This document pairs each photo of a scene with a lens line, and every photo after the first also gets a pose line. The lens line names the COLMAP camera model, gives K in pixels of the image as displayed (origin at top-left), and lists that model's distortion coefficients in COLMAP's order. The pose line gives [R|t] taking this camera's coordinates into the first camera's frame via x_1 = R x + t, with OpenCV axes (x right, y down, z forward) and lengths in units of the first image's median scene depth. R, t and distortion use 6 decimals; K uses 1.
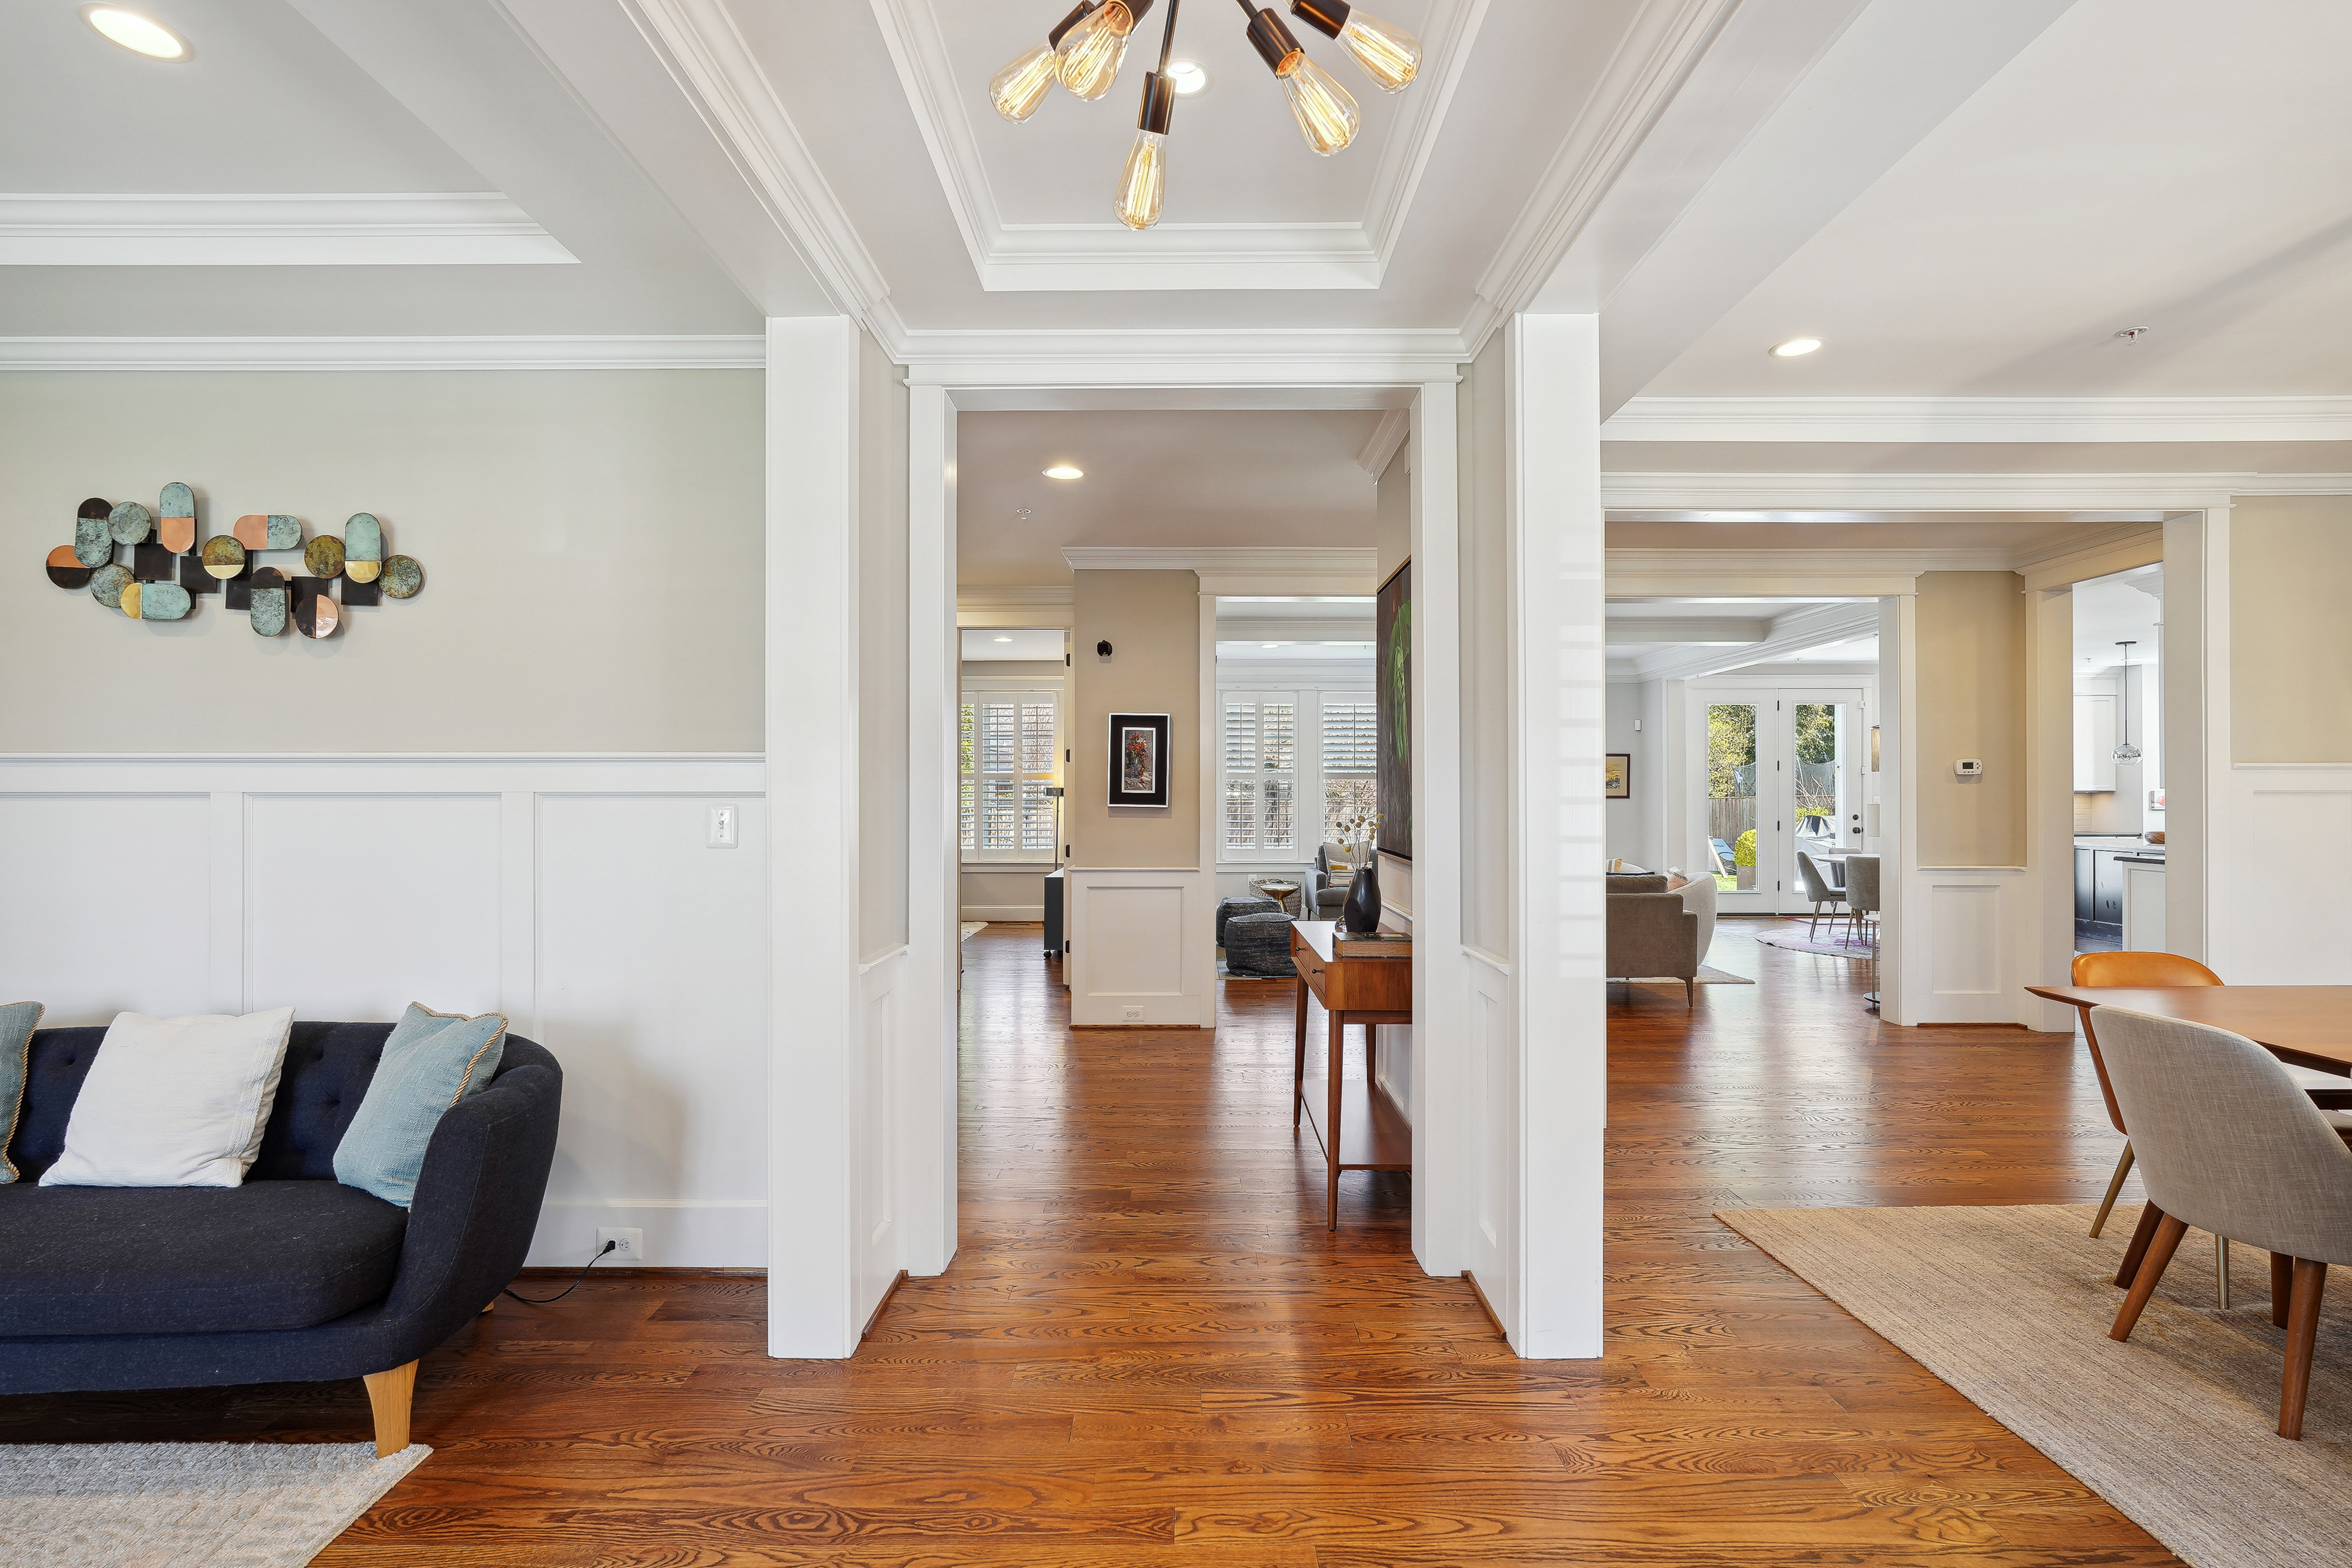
lens RADIAL K [[1059.9, 0, 1180.8], [0, 1059.9, 789.9], [0, 0, 1]] dist [0.000134, -0.000065]
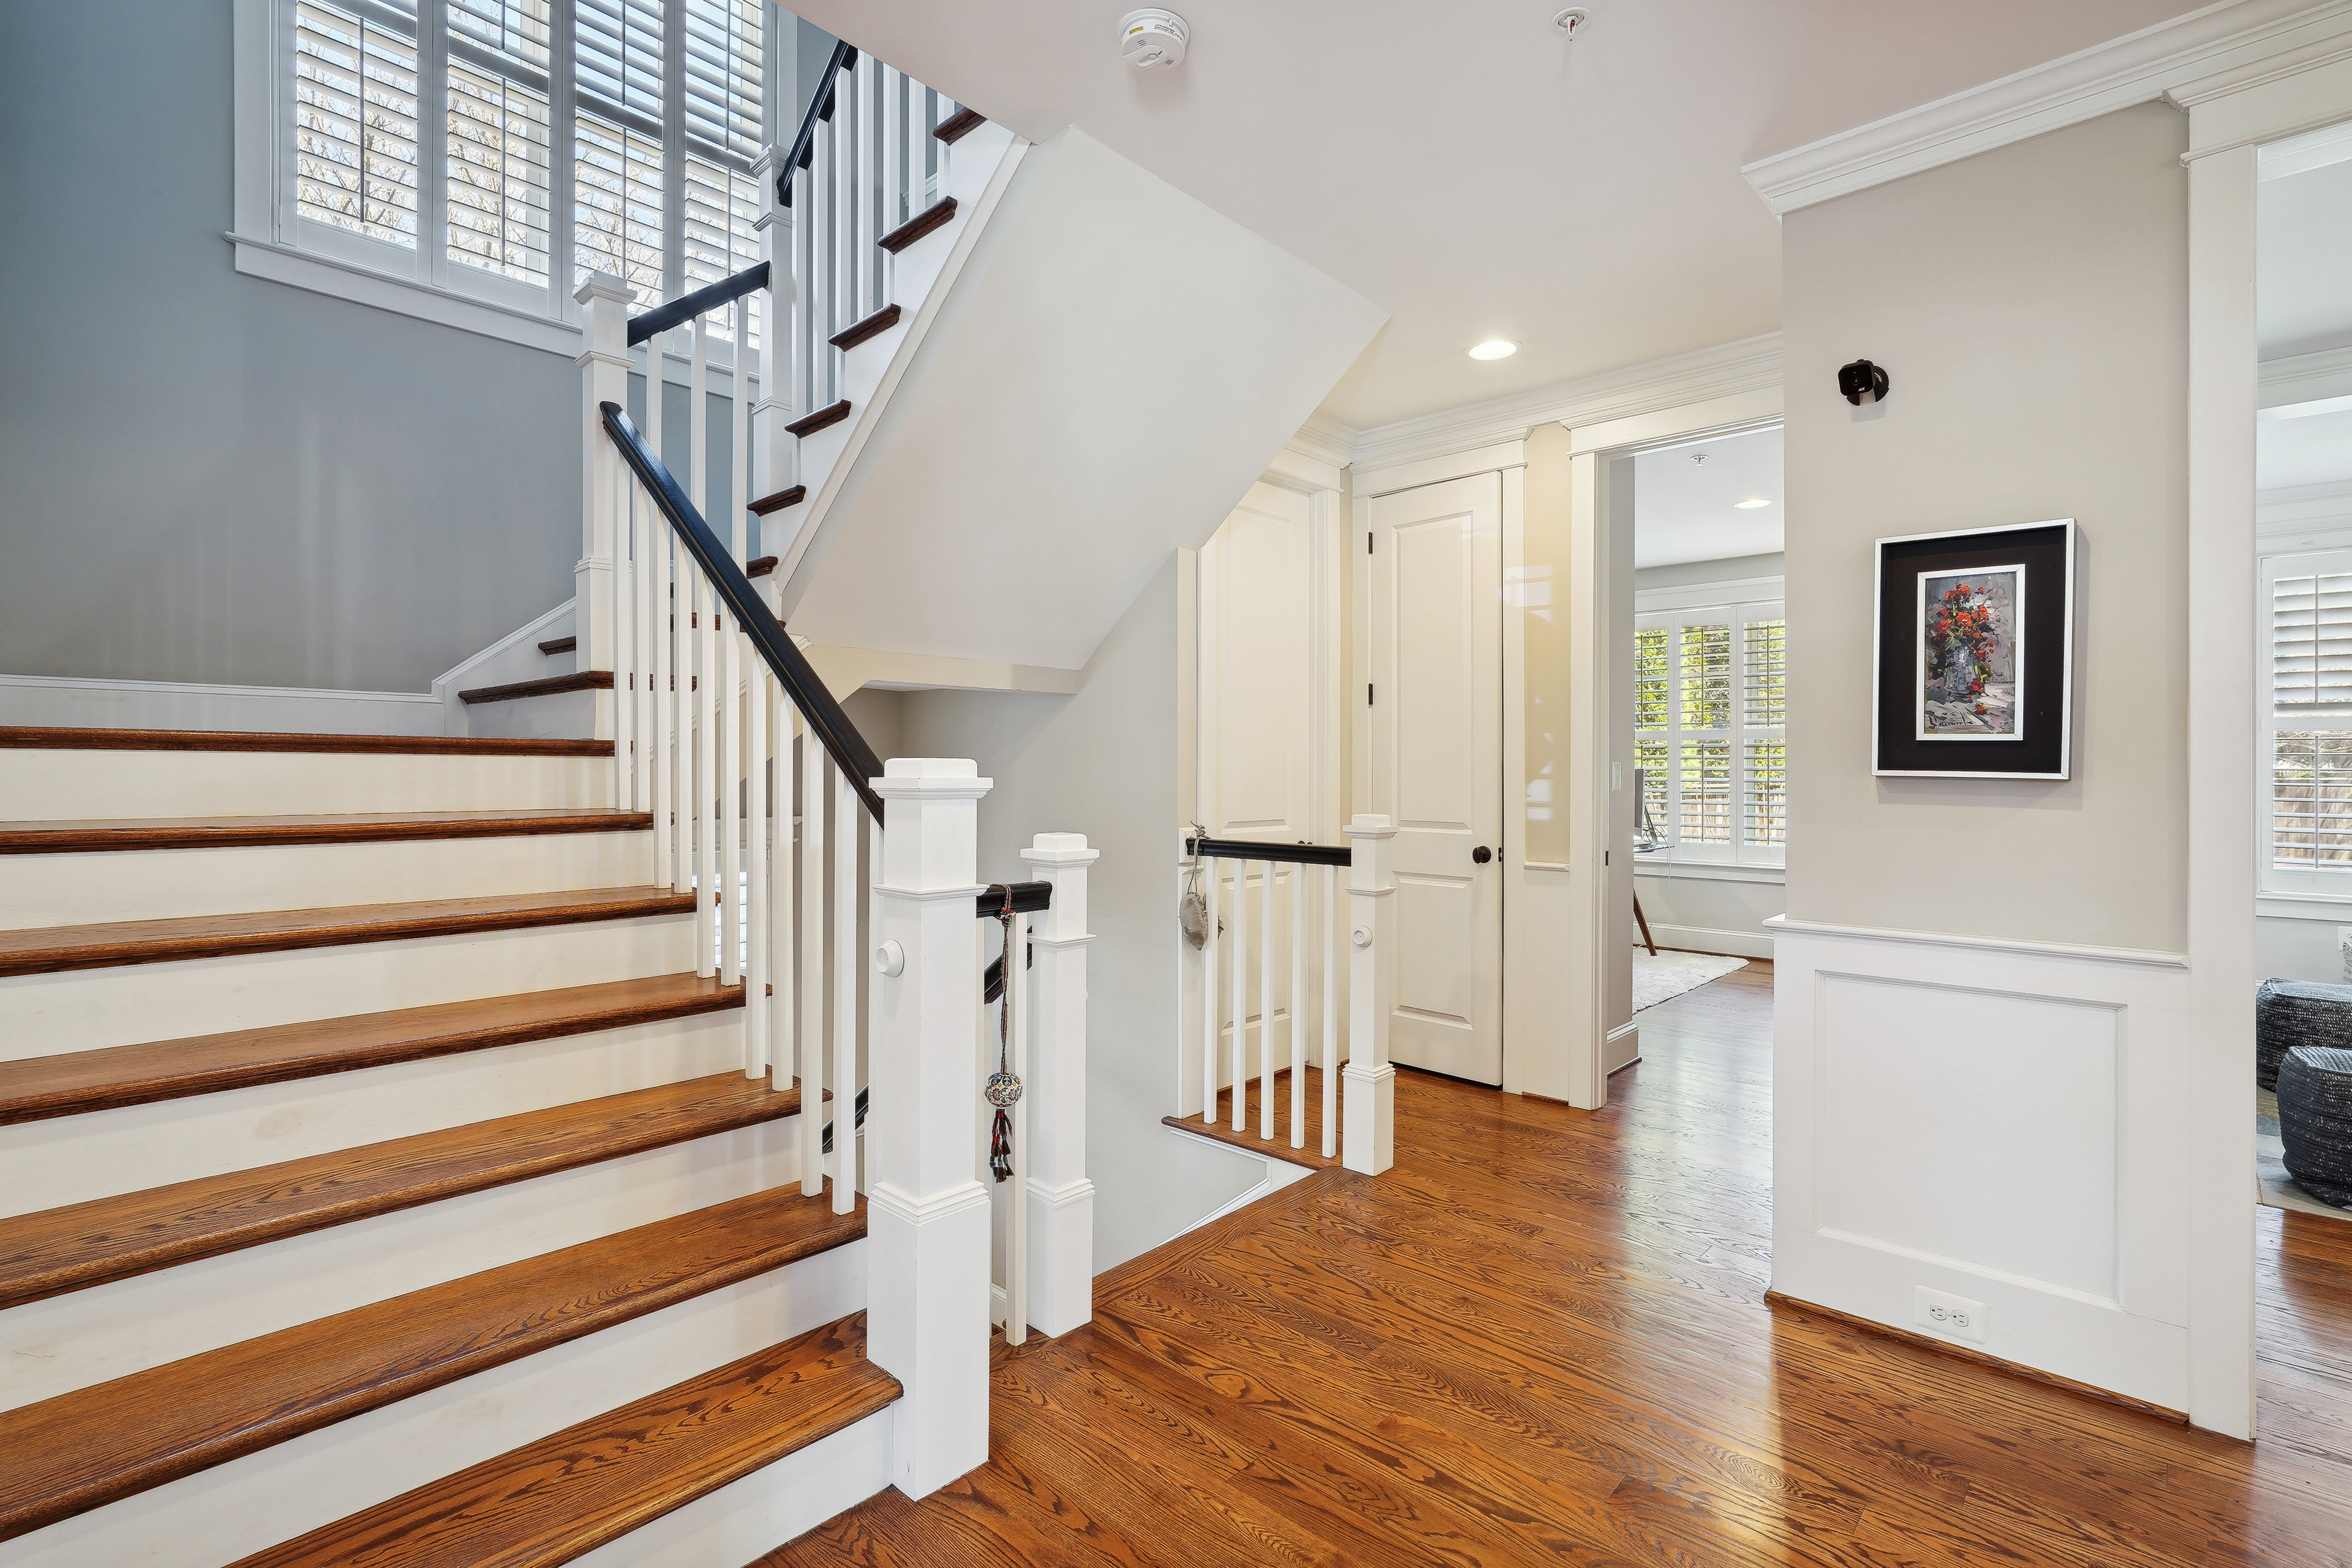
lens RADIAL K [[1091.5, 0, 1180.2], [0, 1091.5, 767.5], [0, 0, 1]] dist [-0.001013, -0.000215]
pose [[0.738408, -0.001290, -0.674353, 0.015098], [0.001931, 0.999998, 0.000201, 0.011941], [0.674351, -0.001450, 0.738409, 0.519081]]
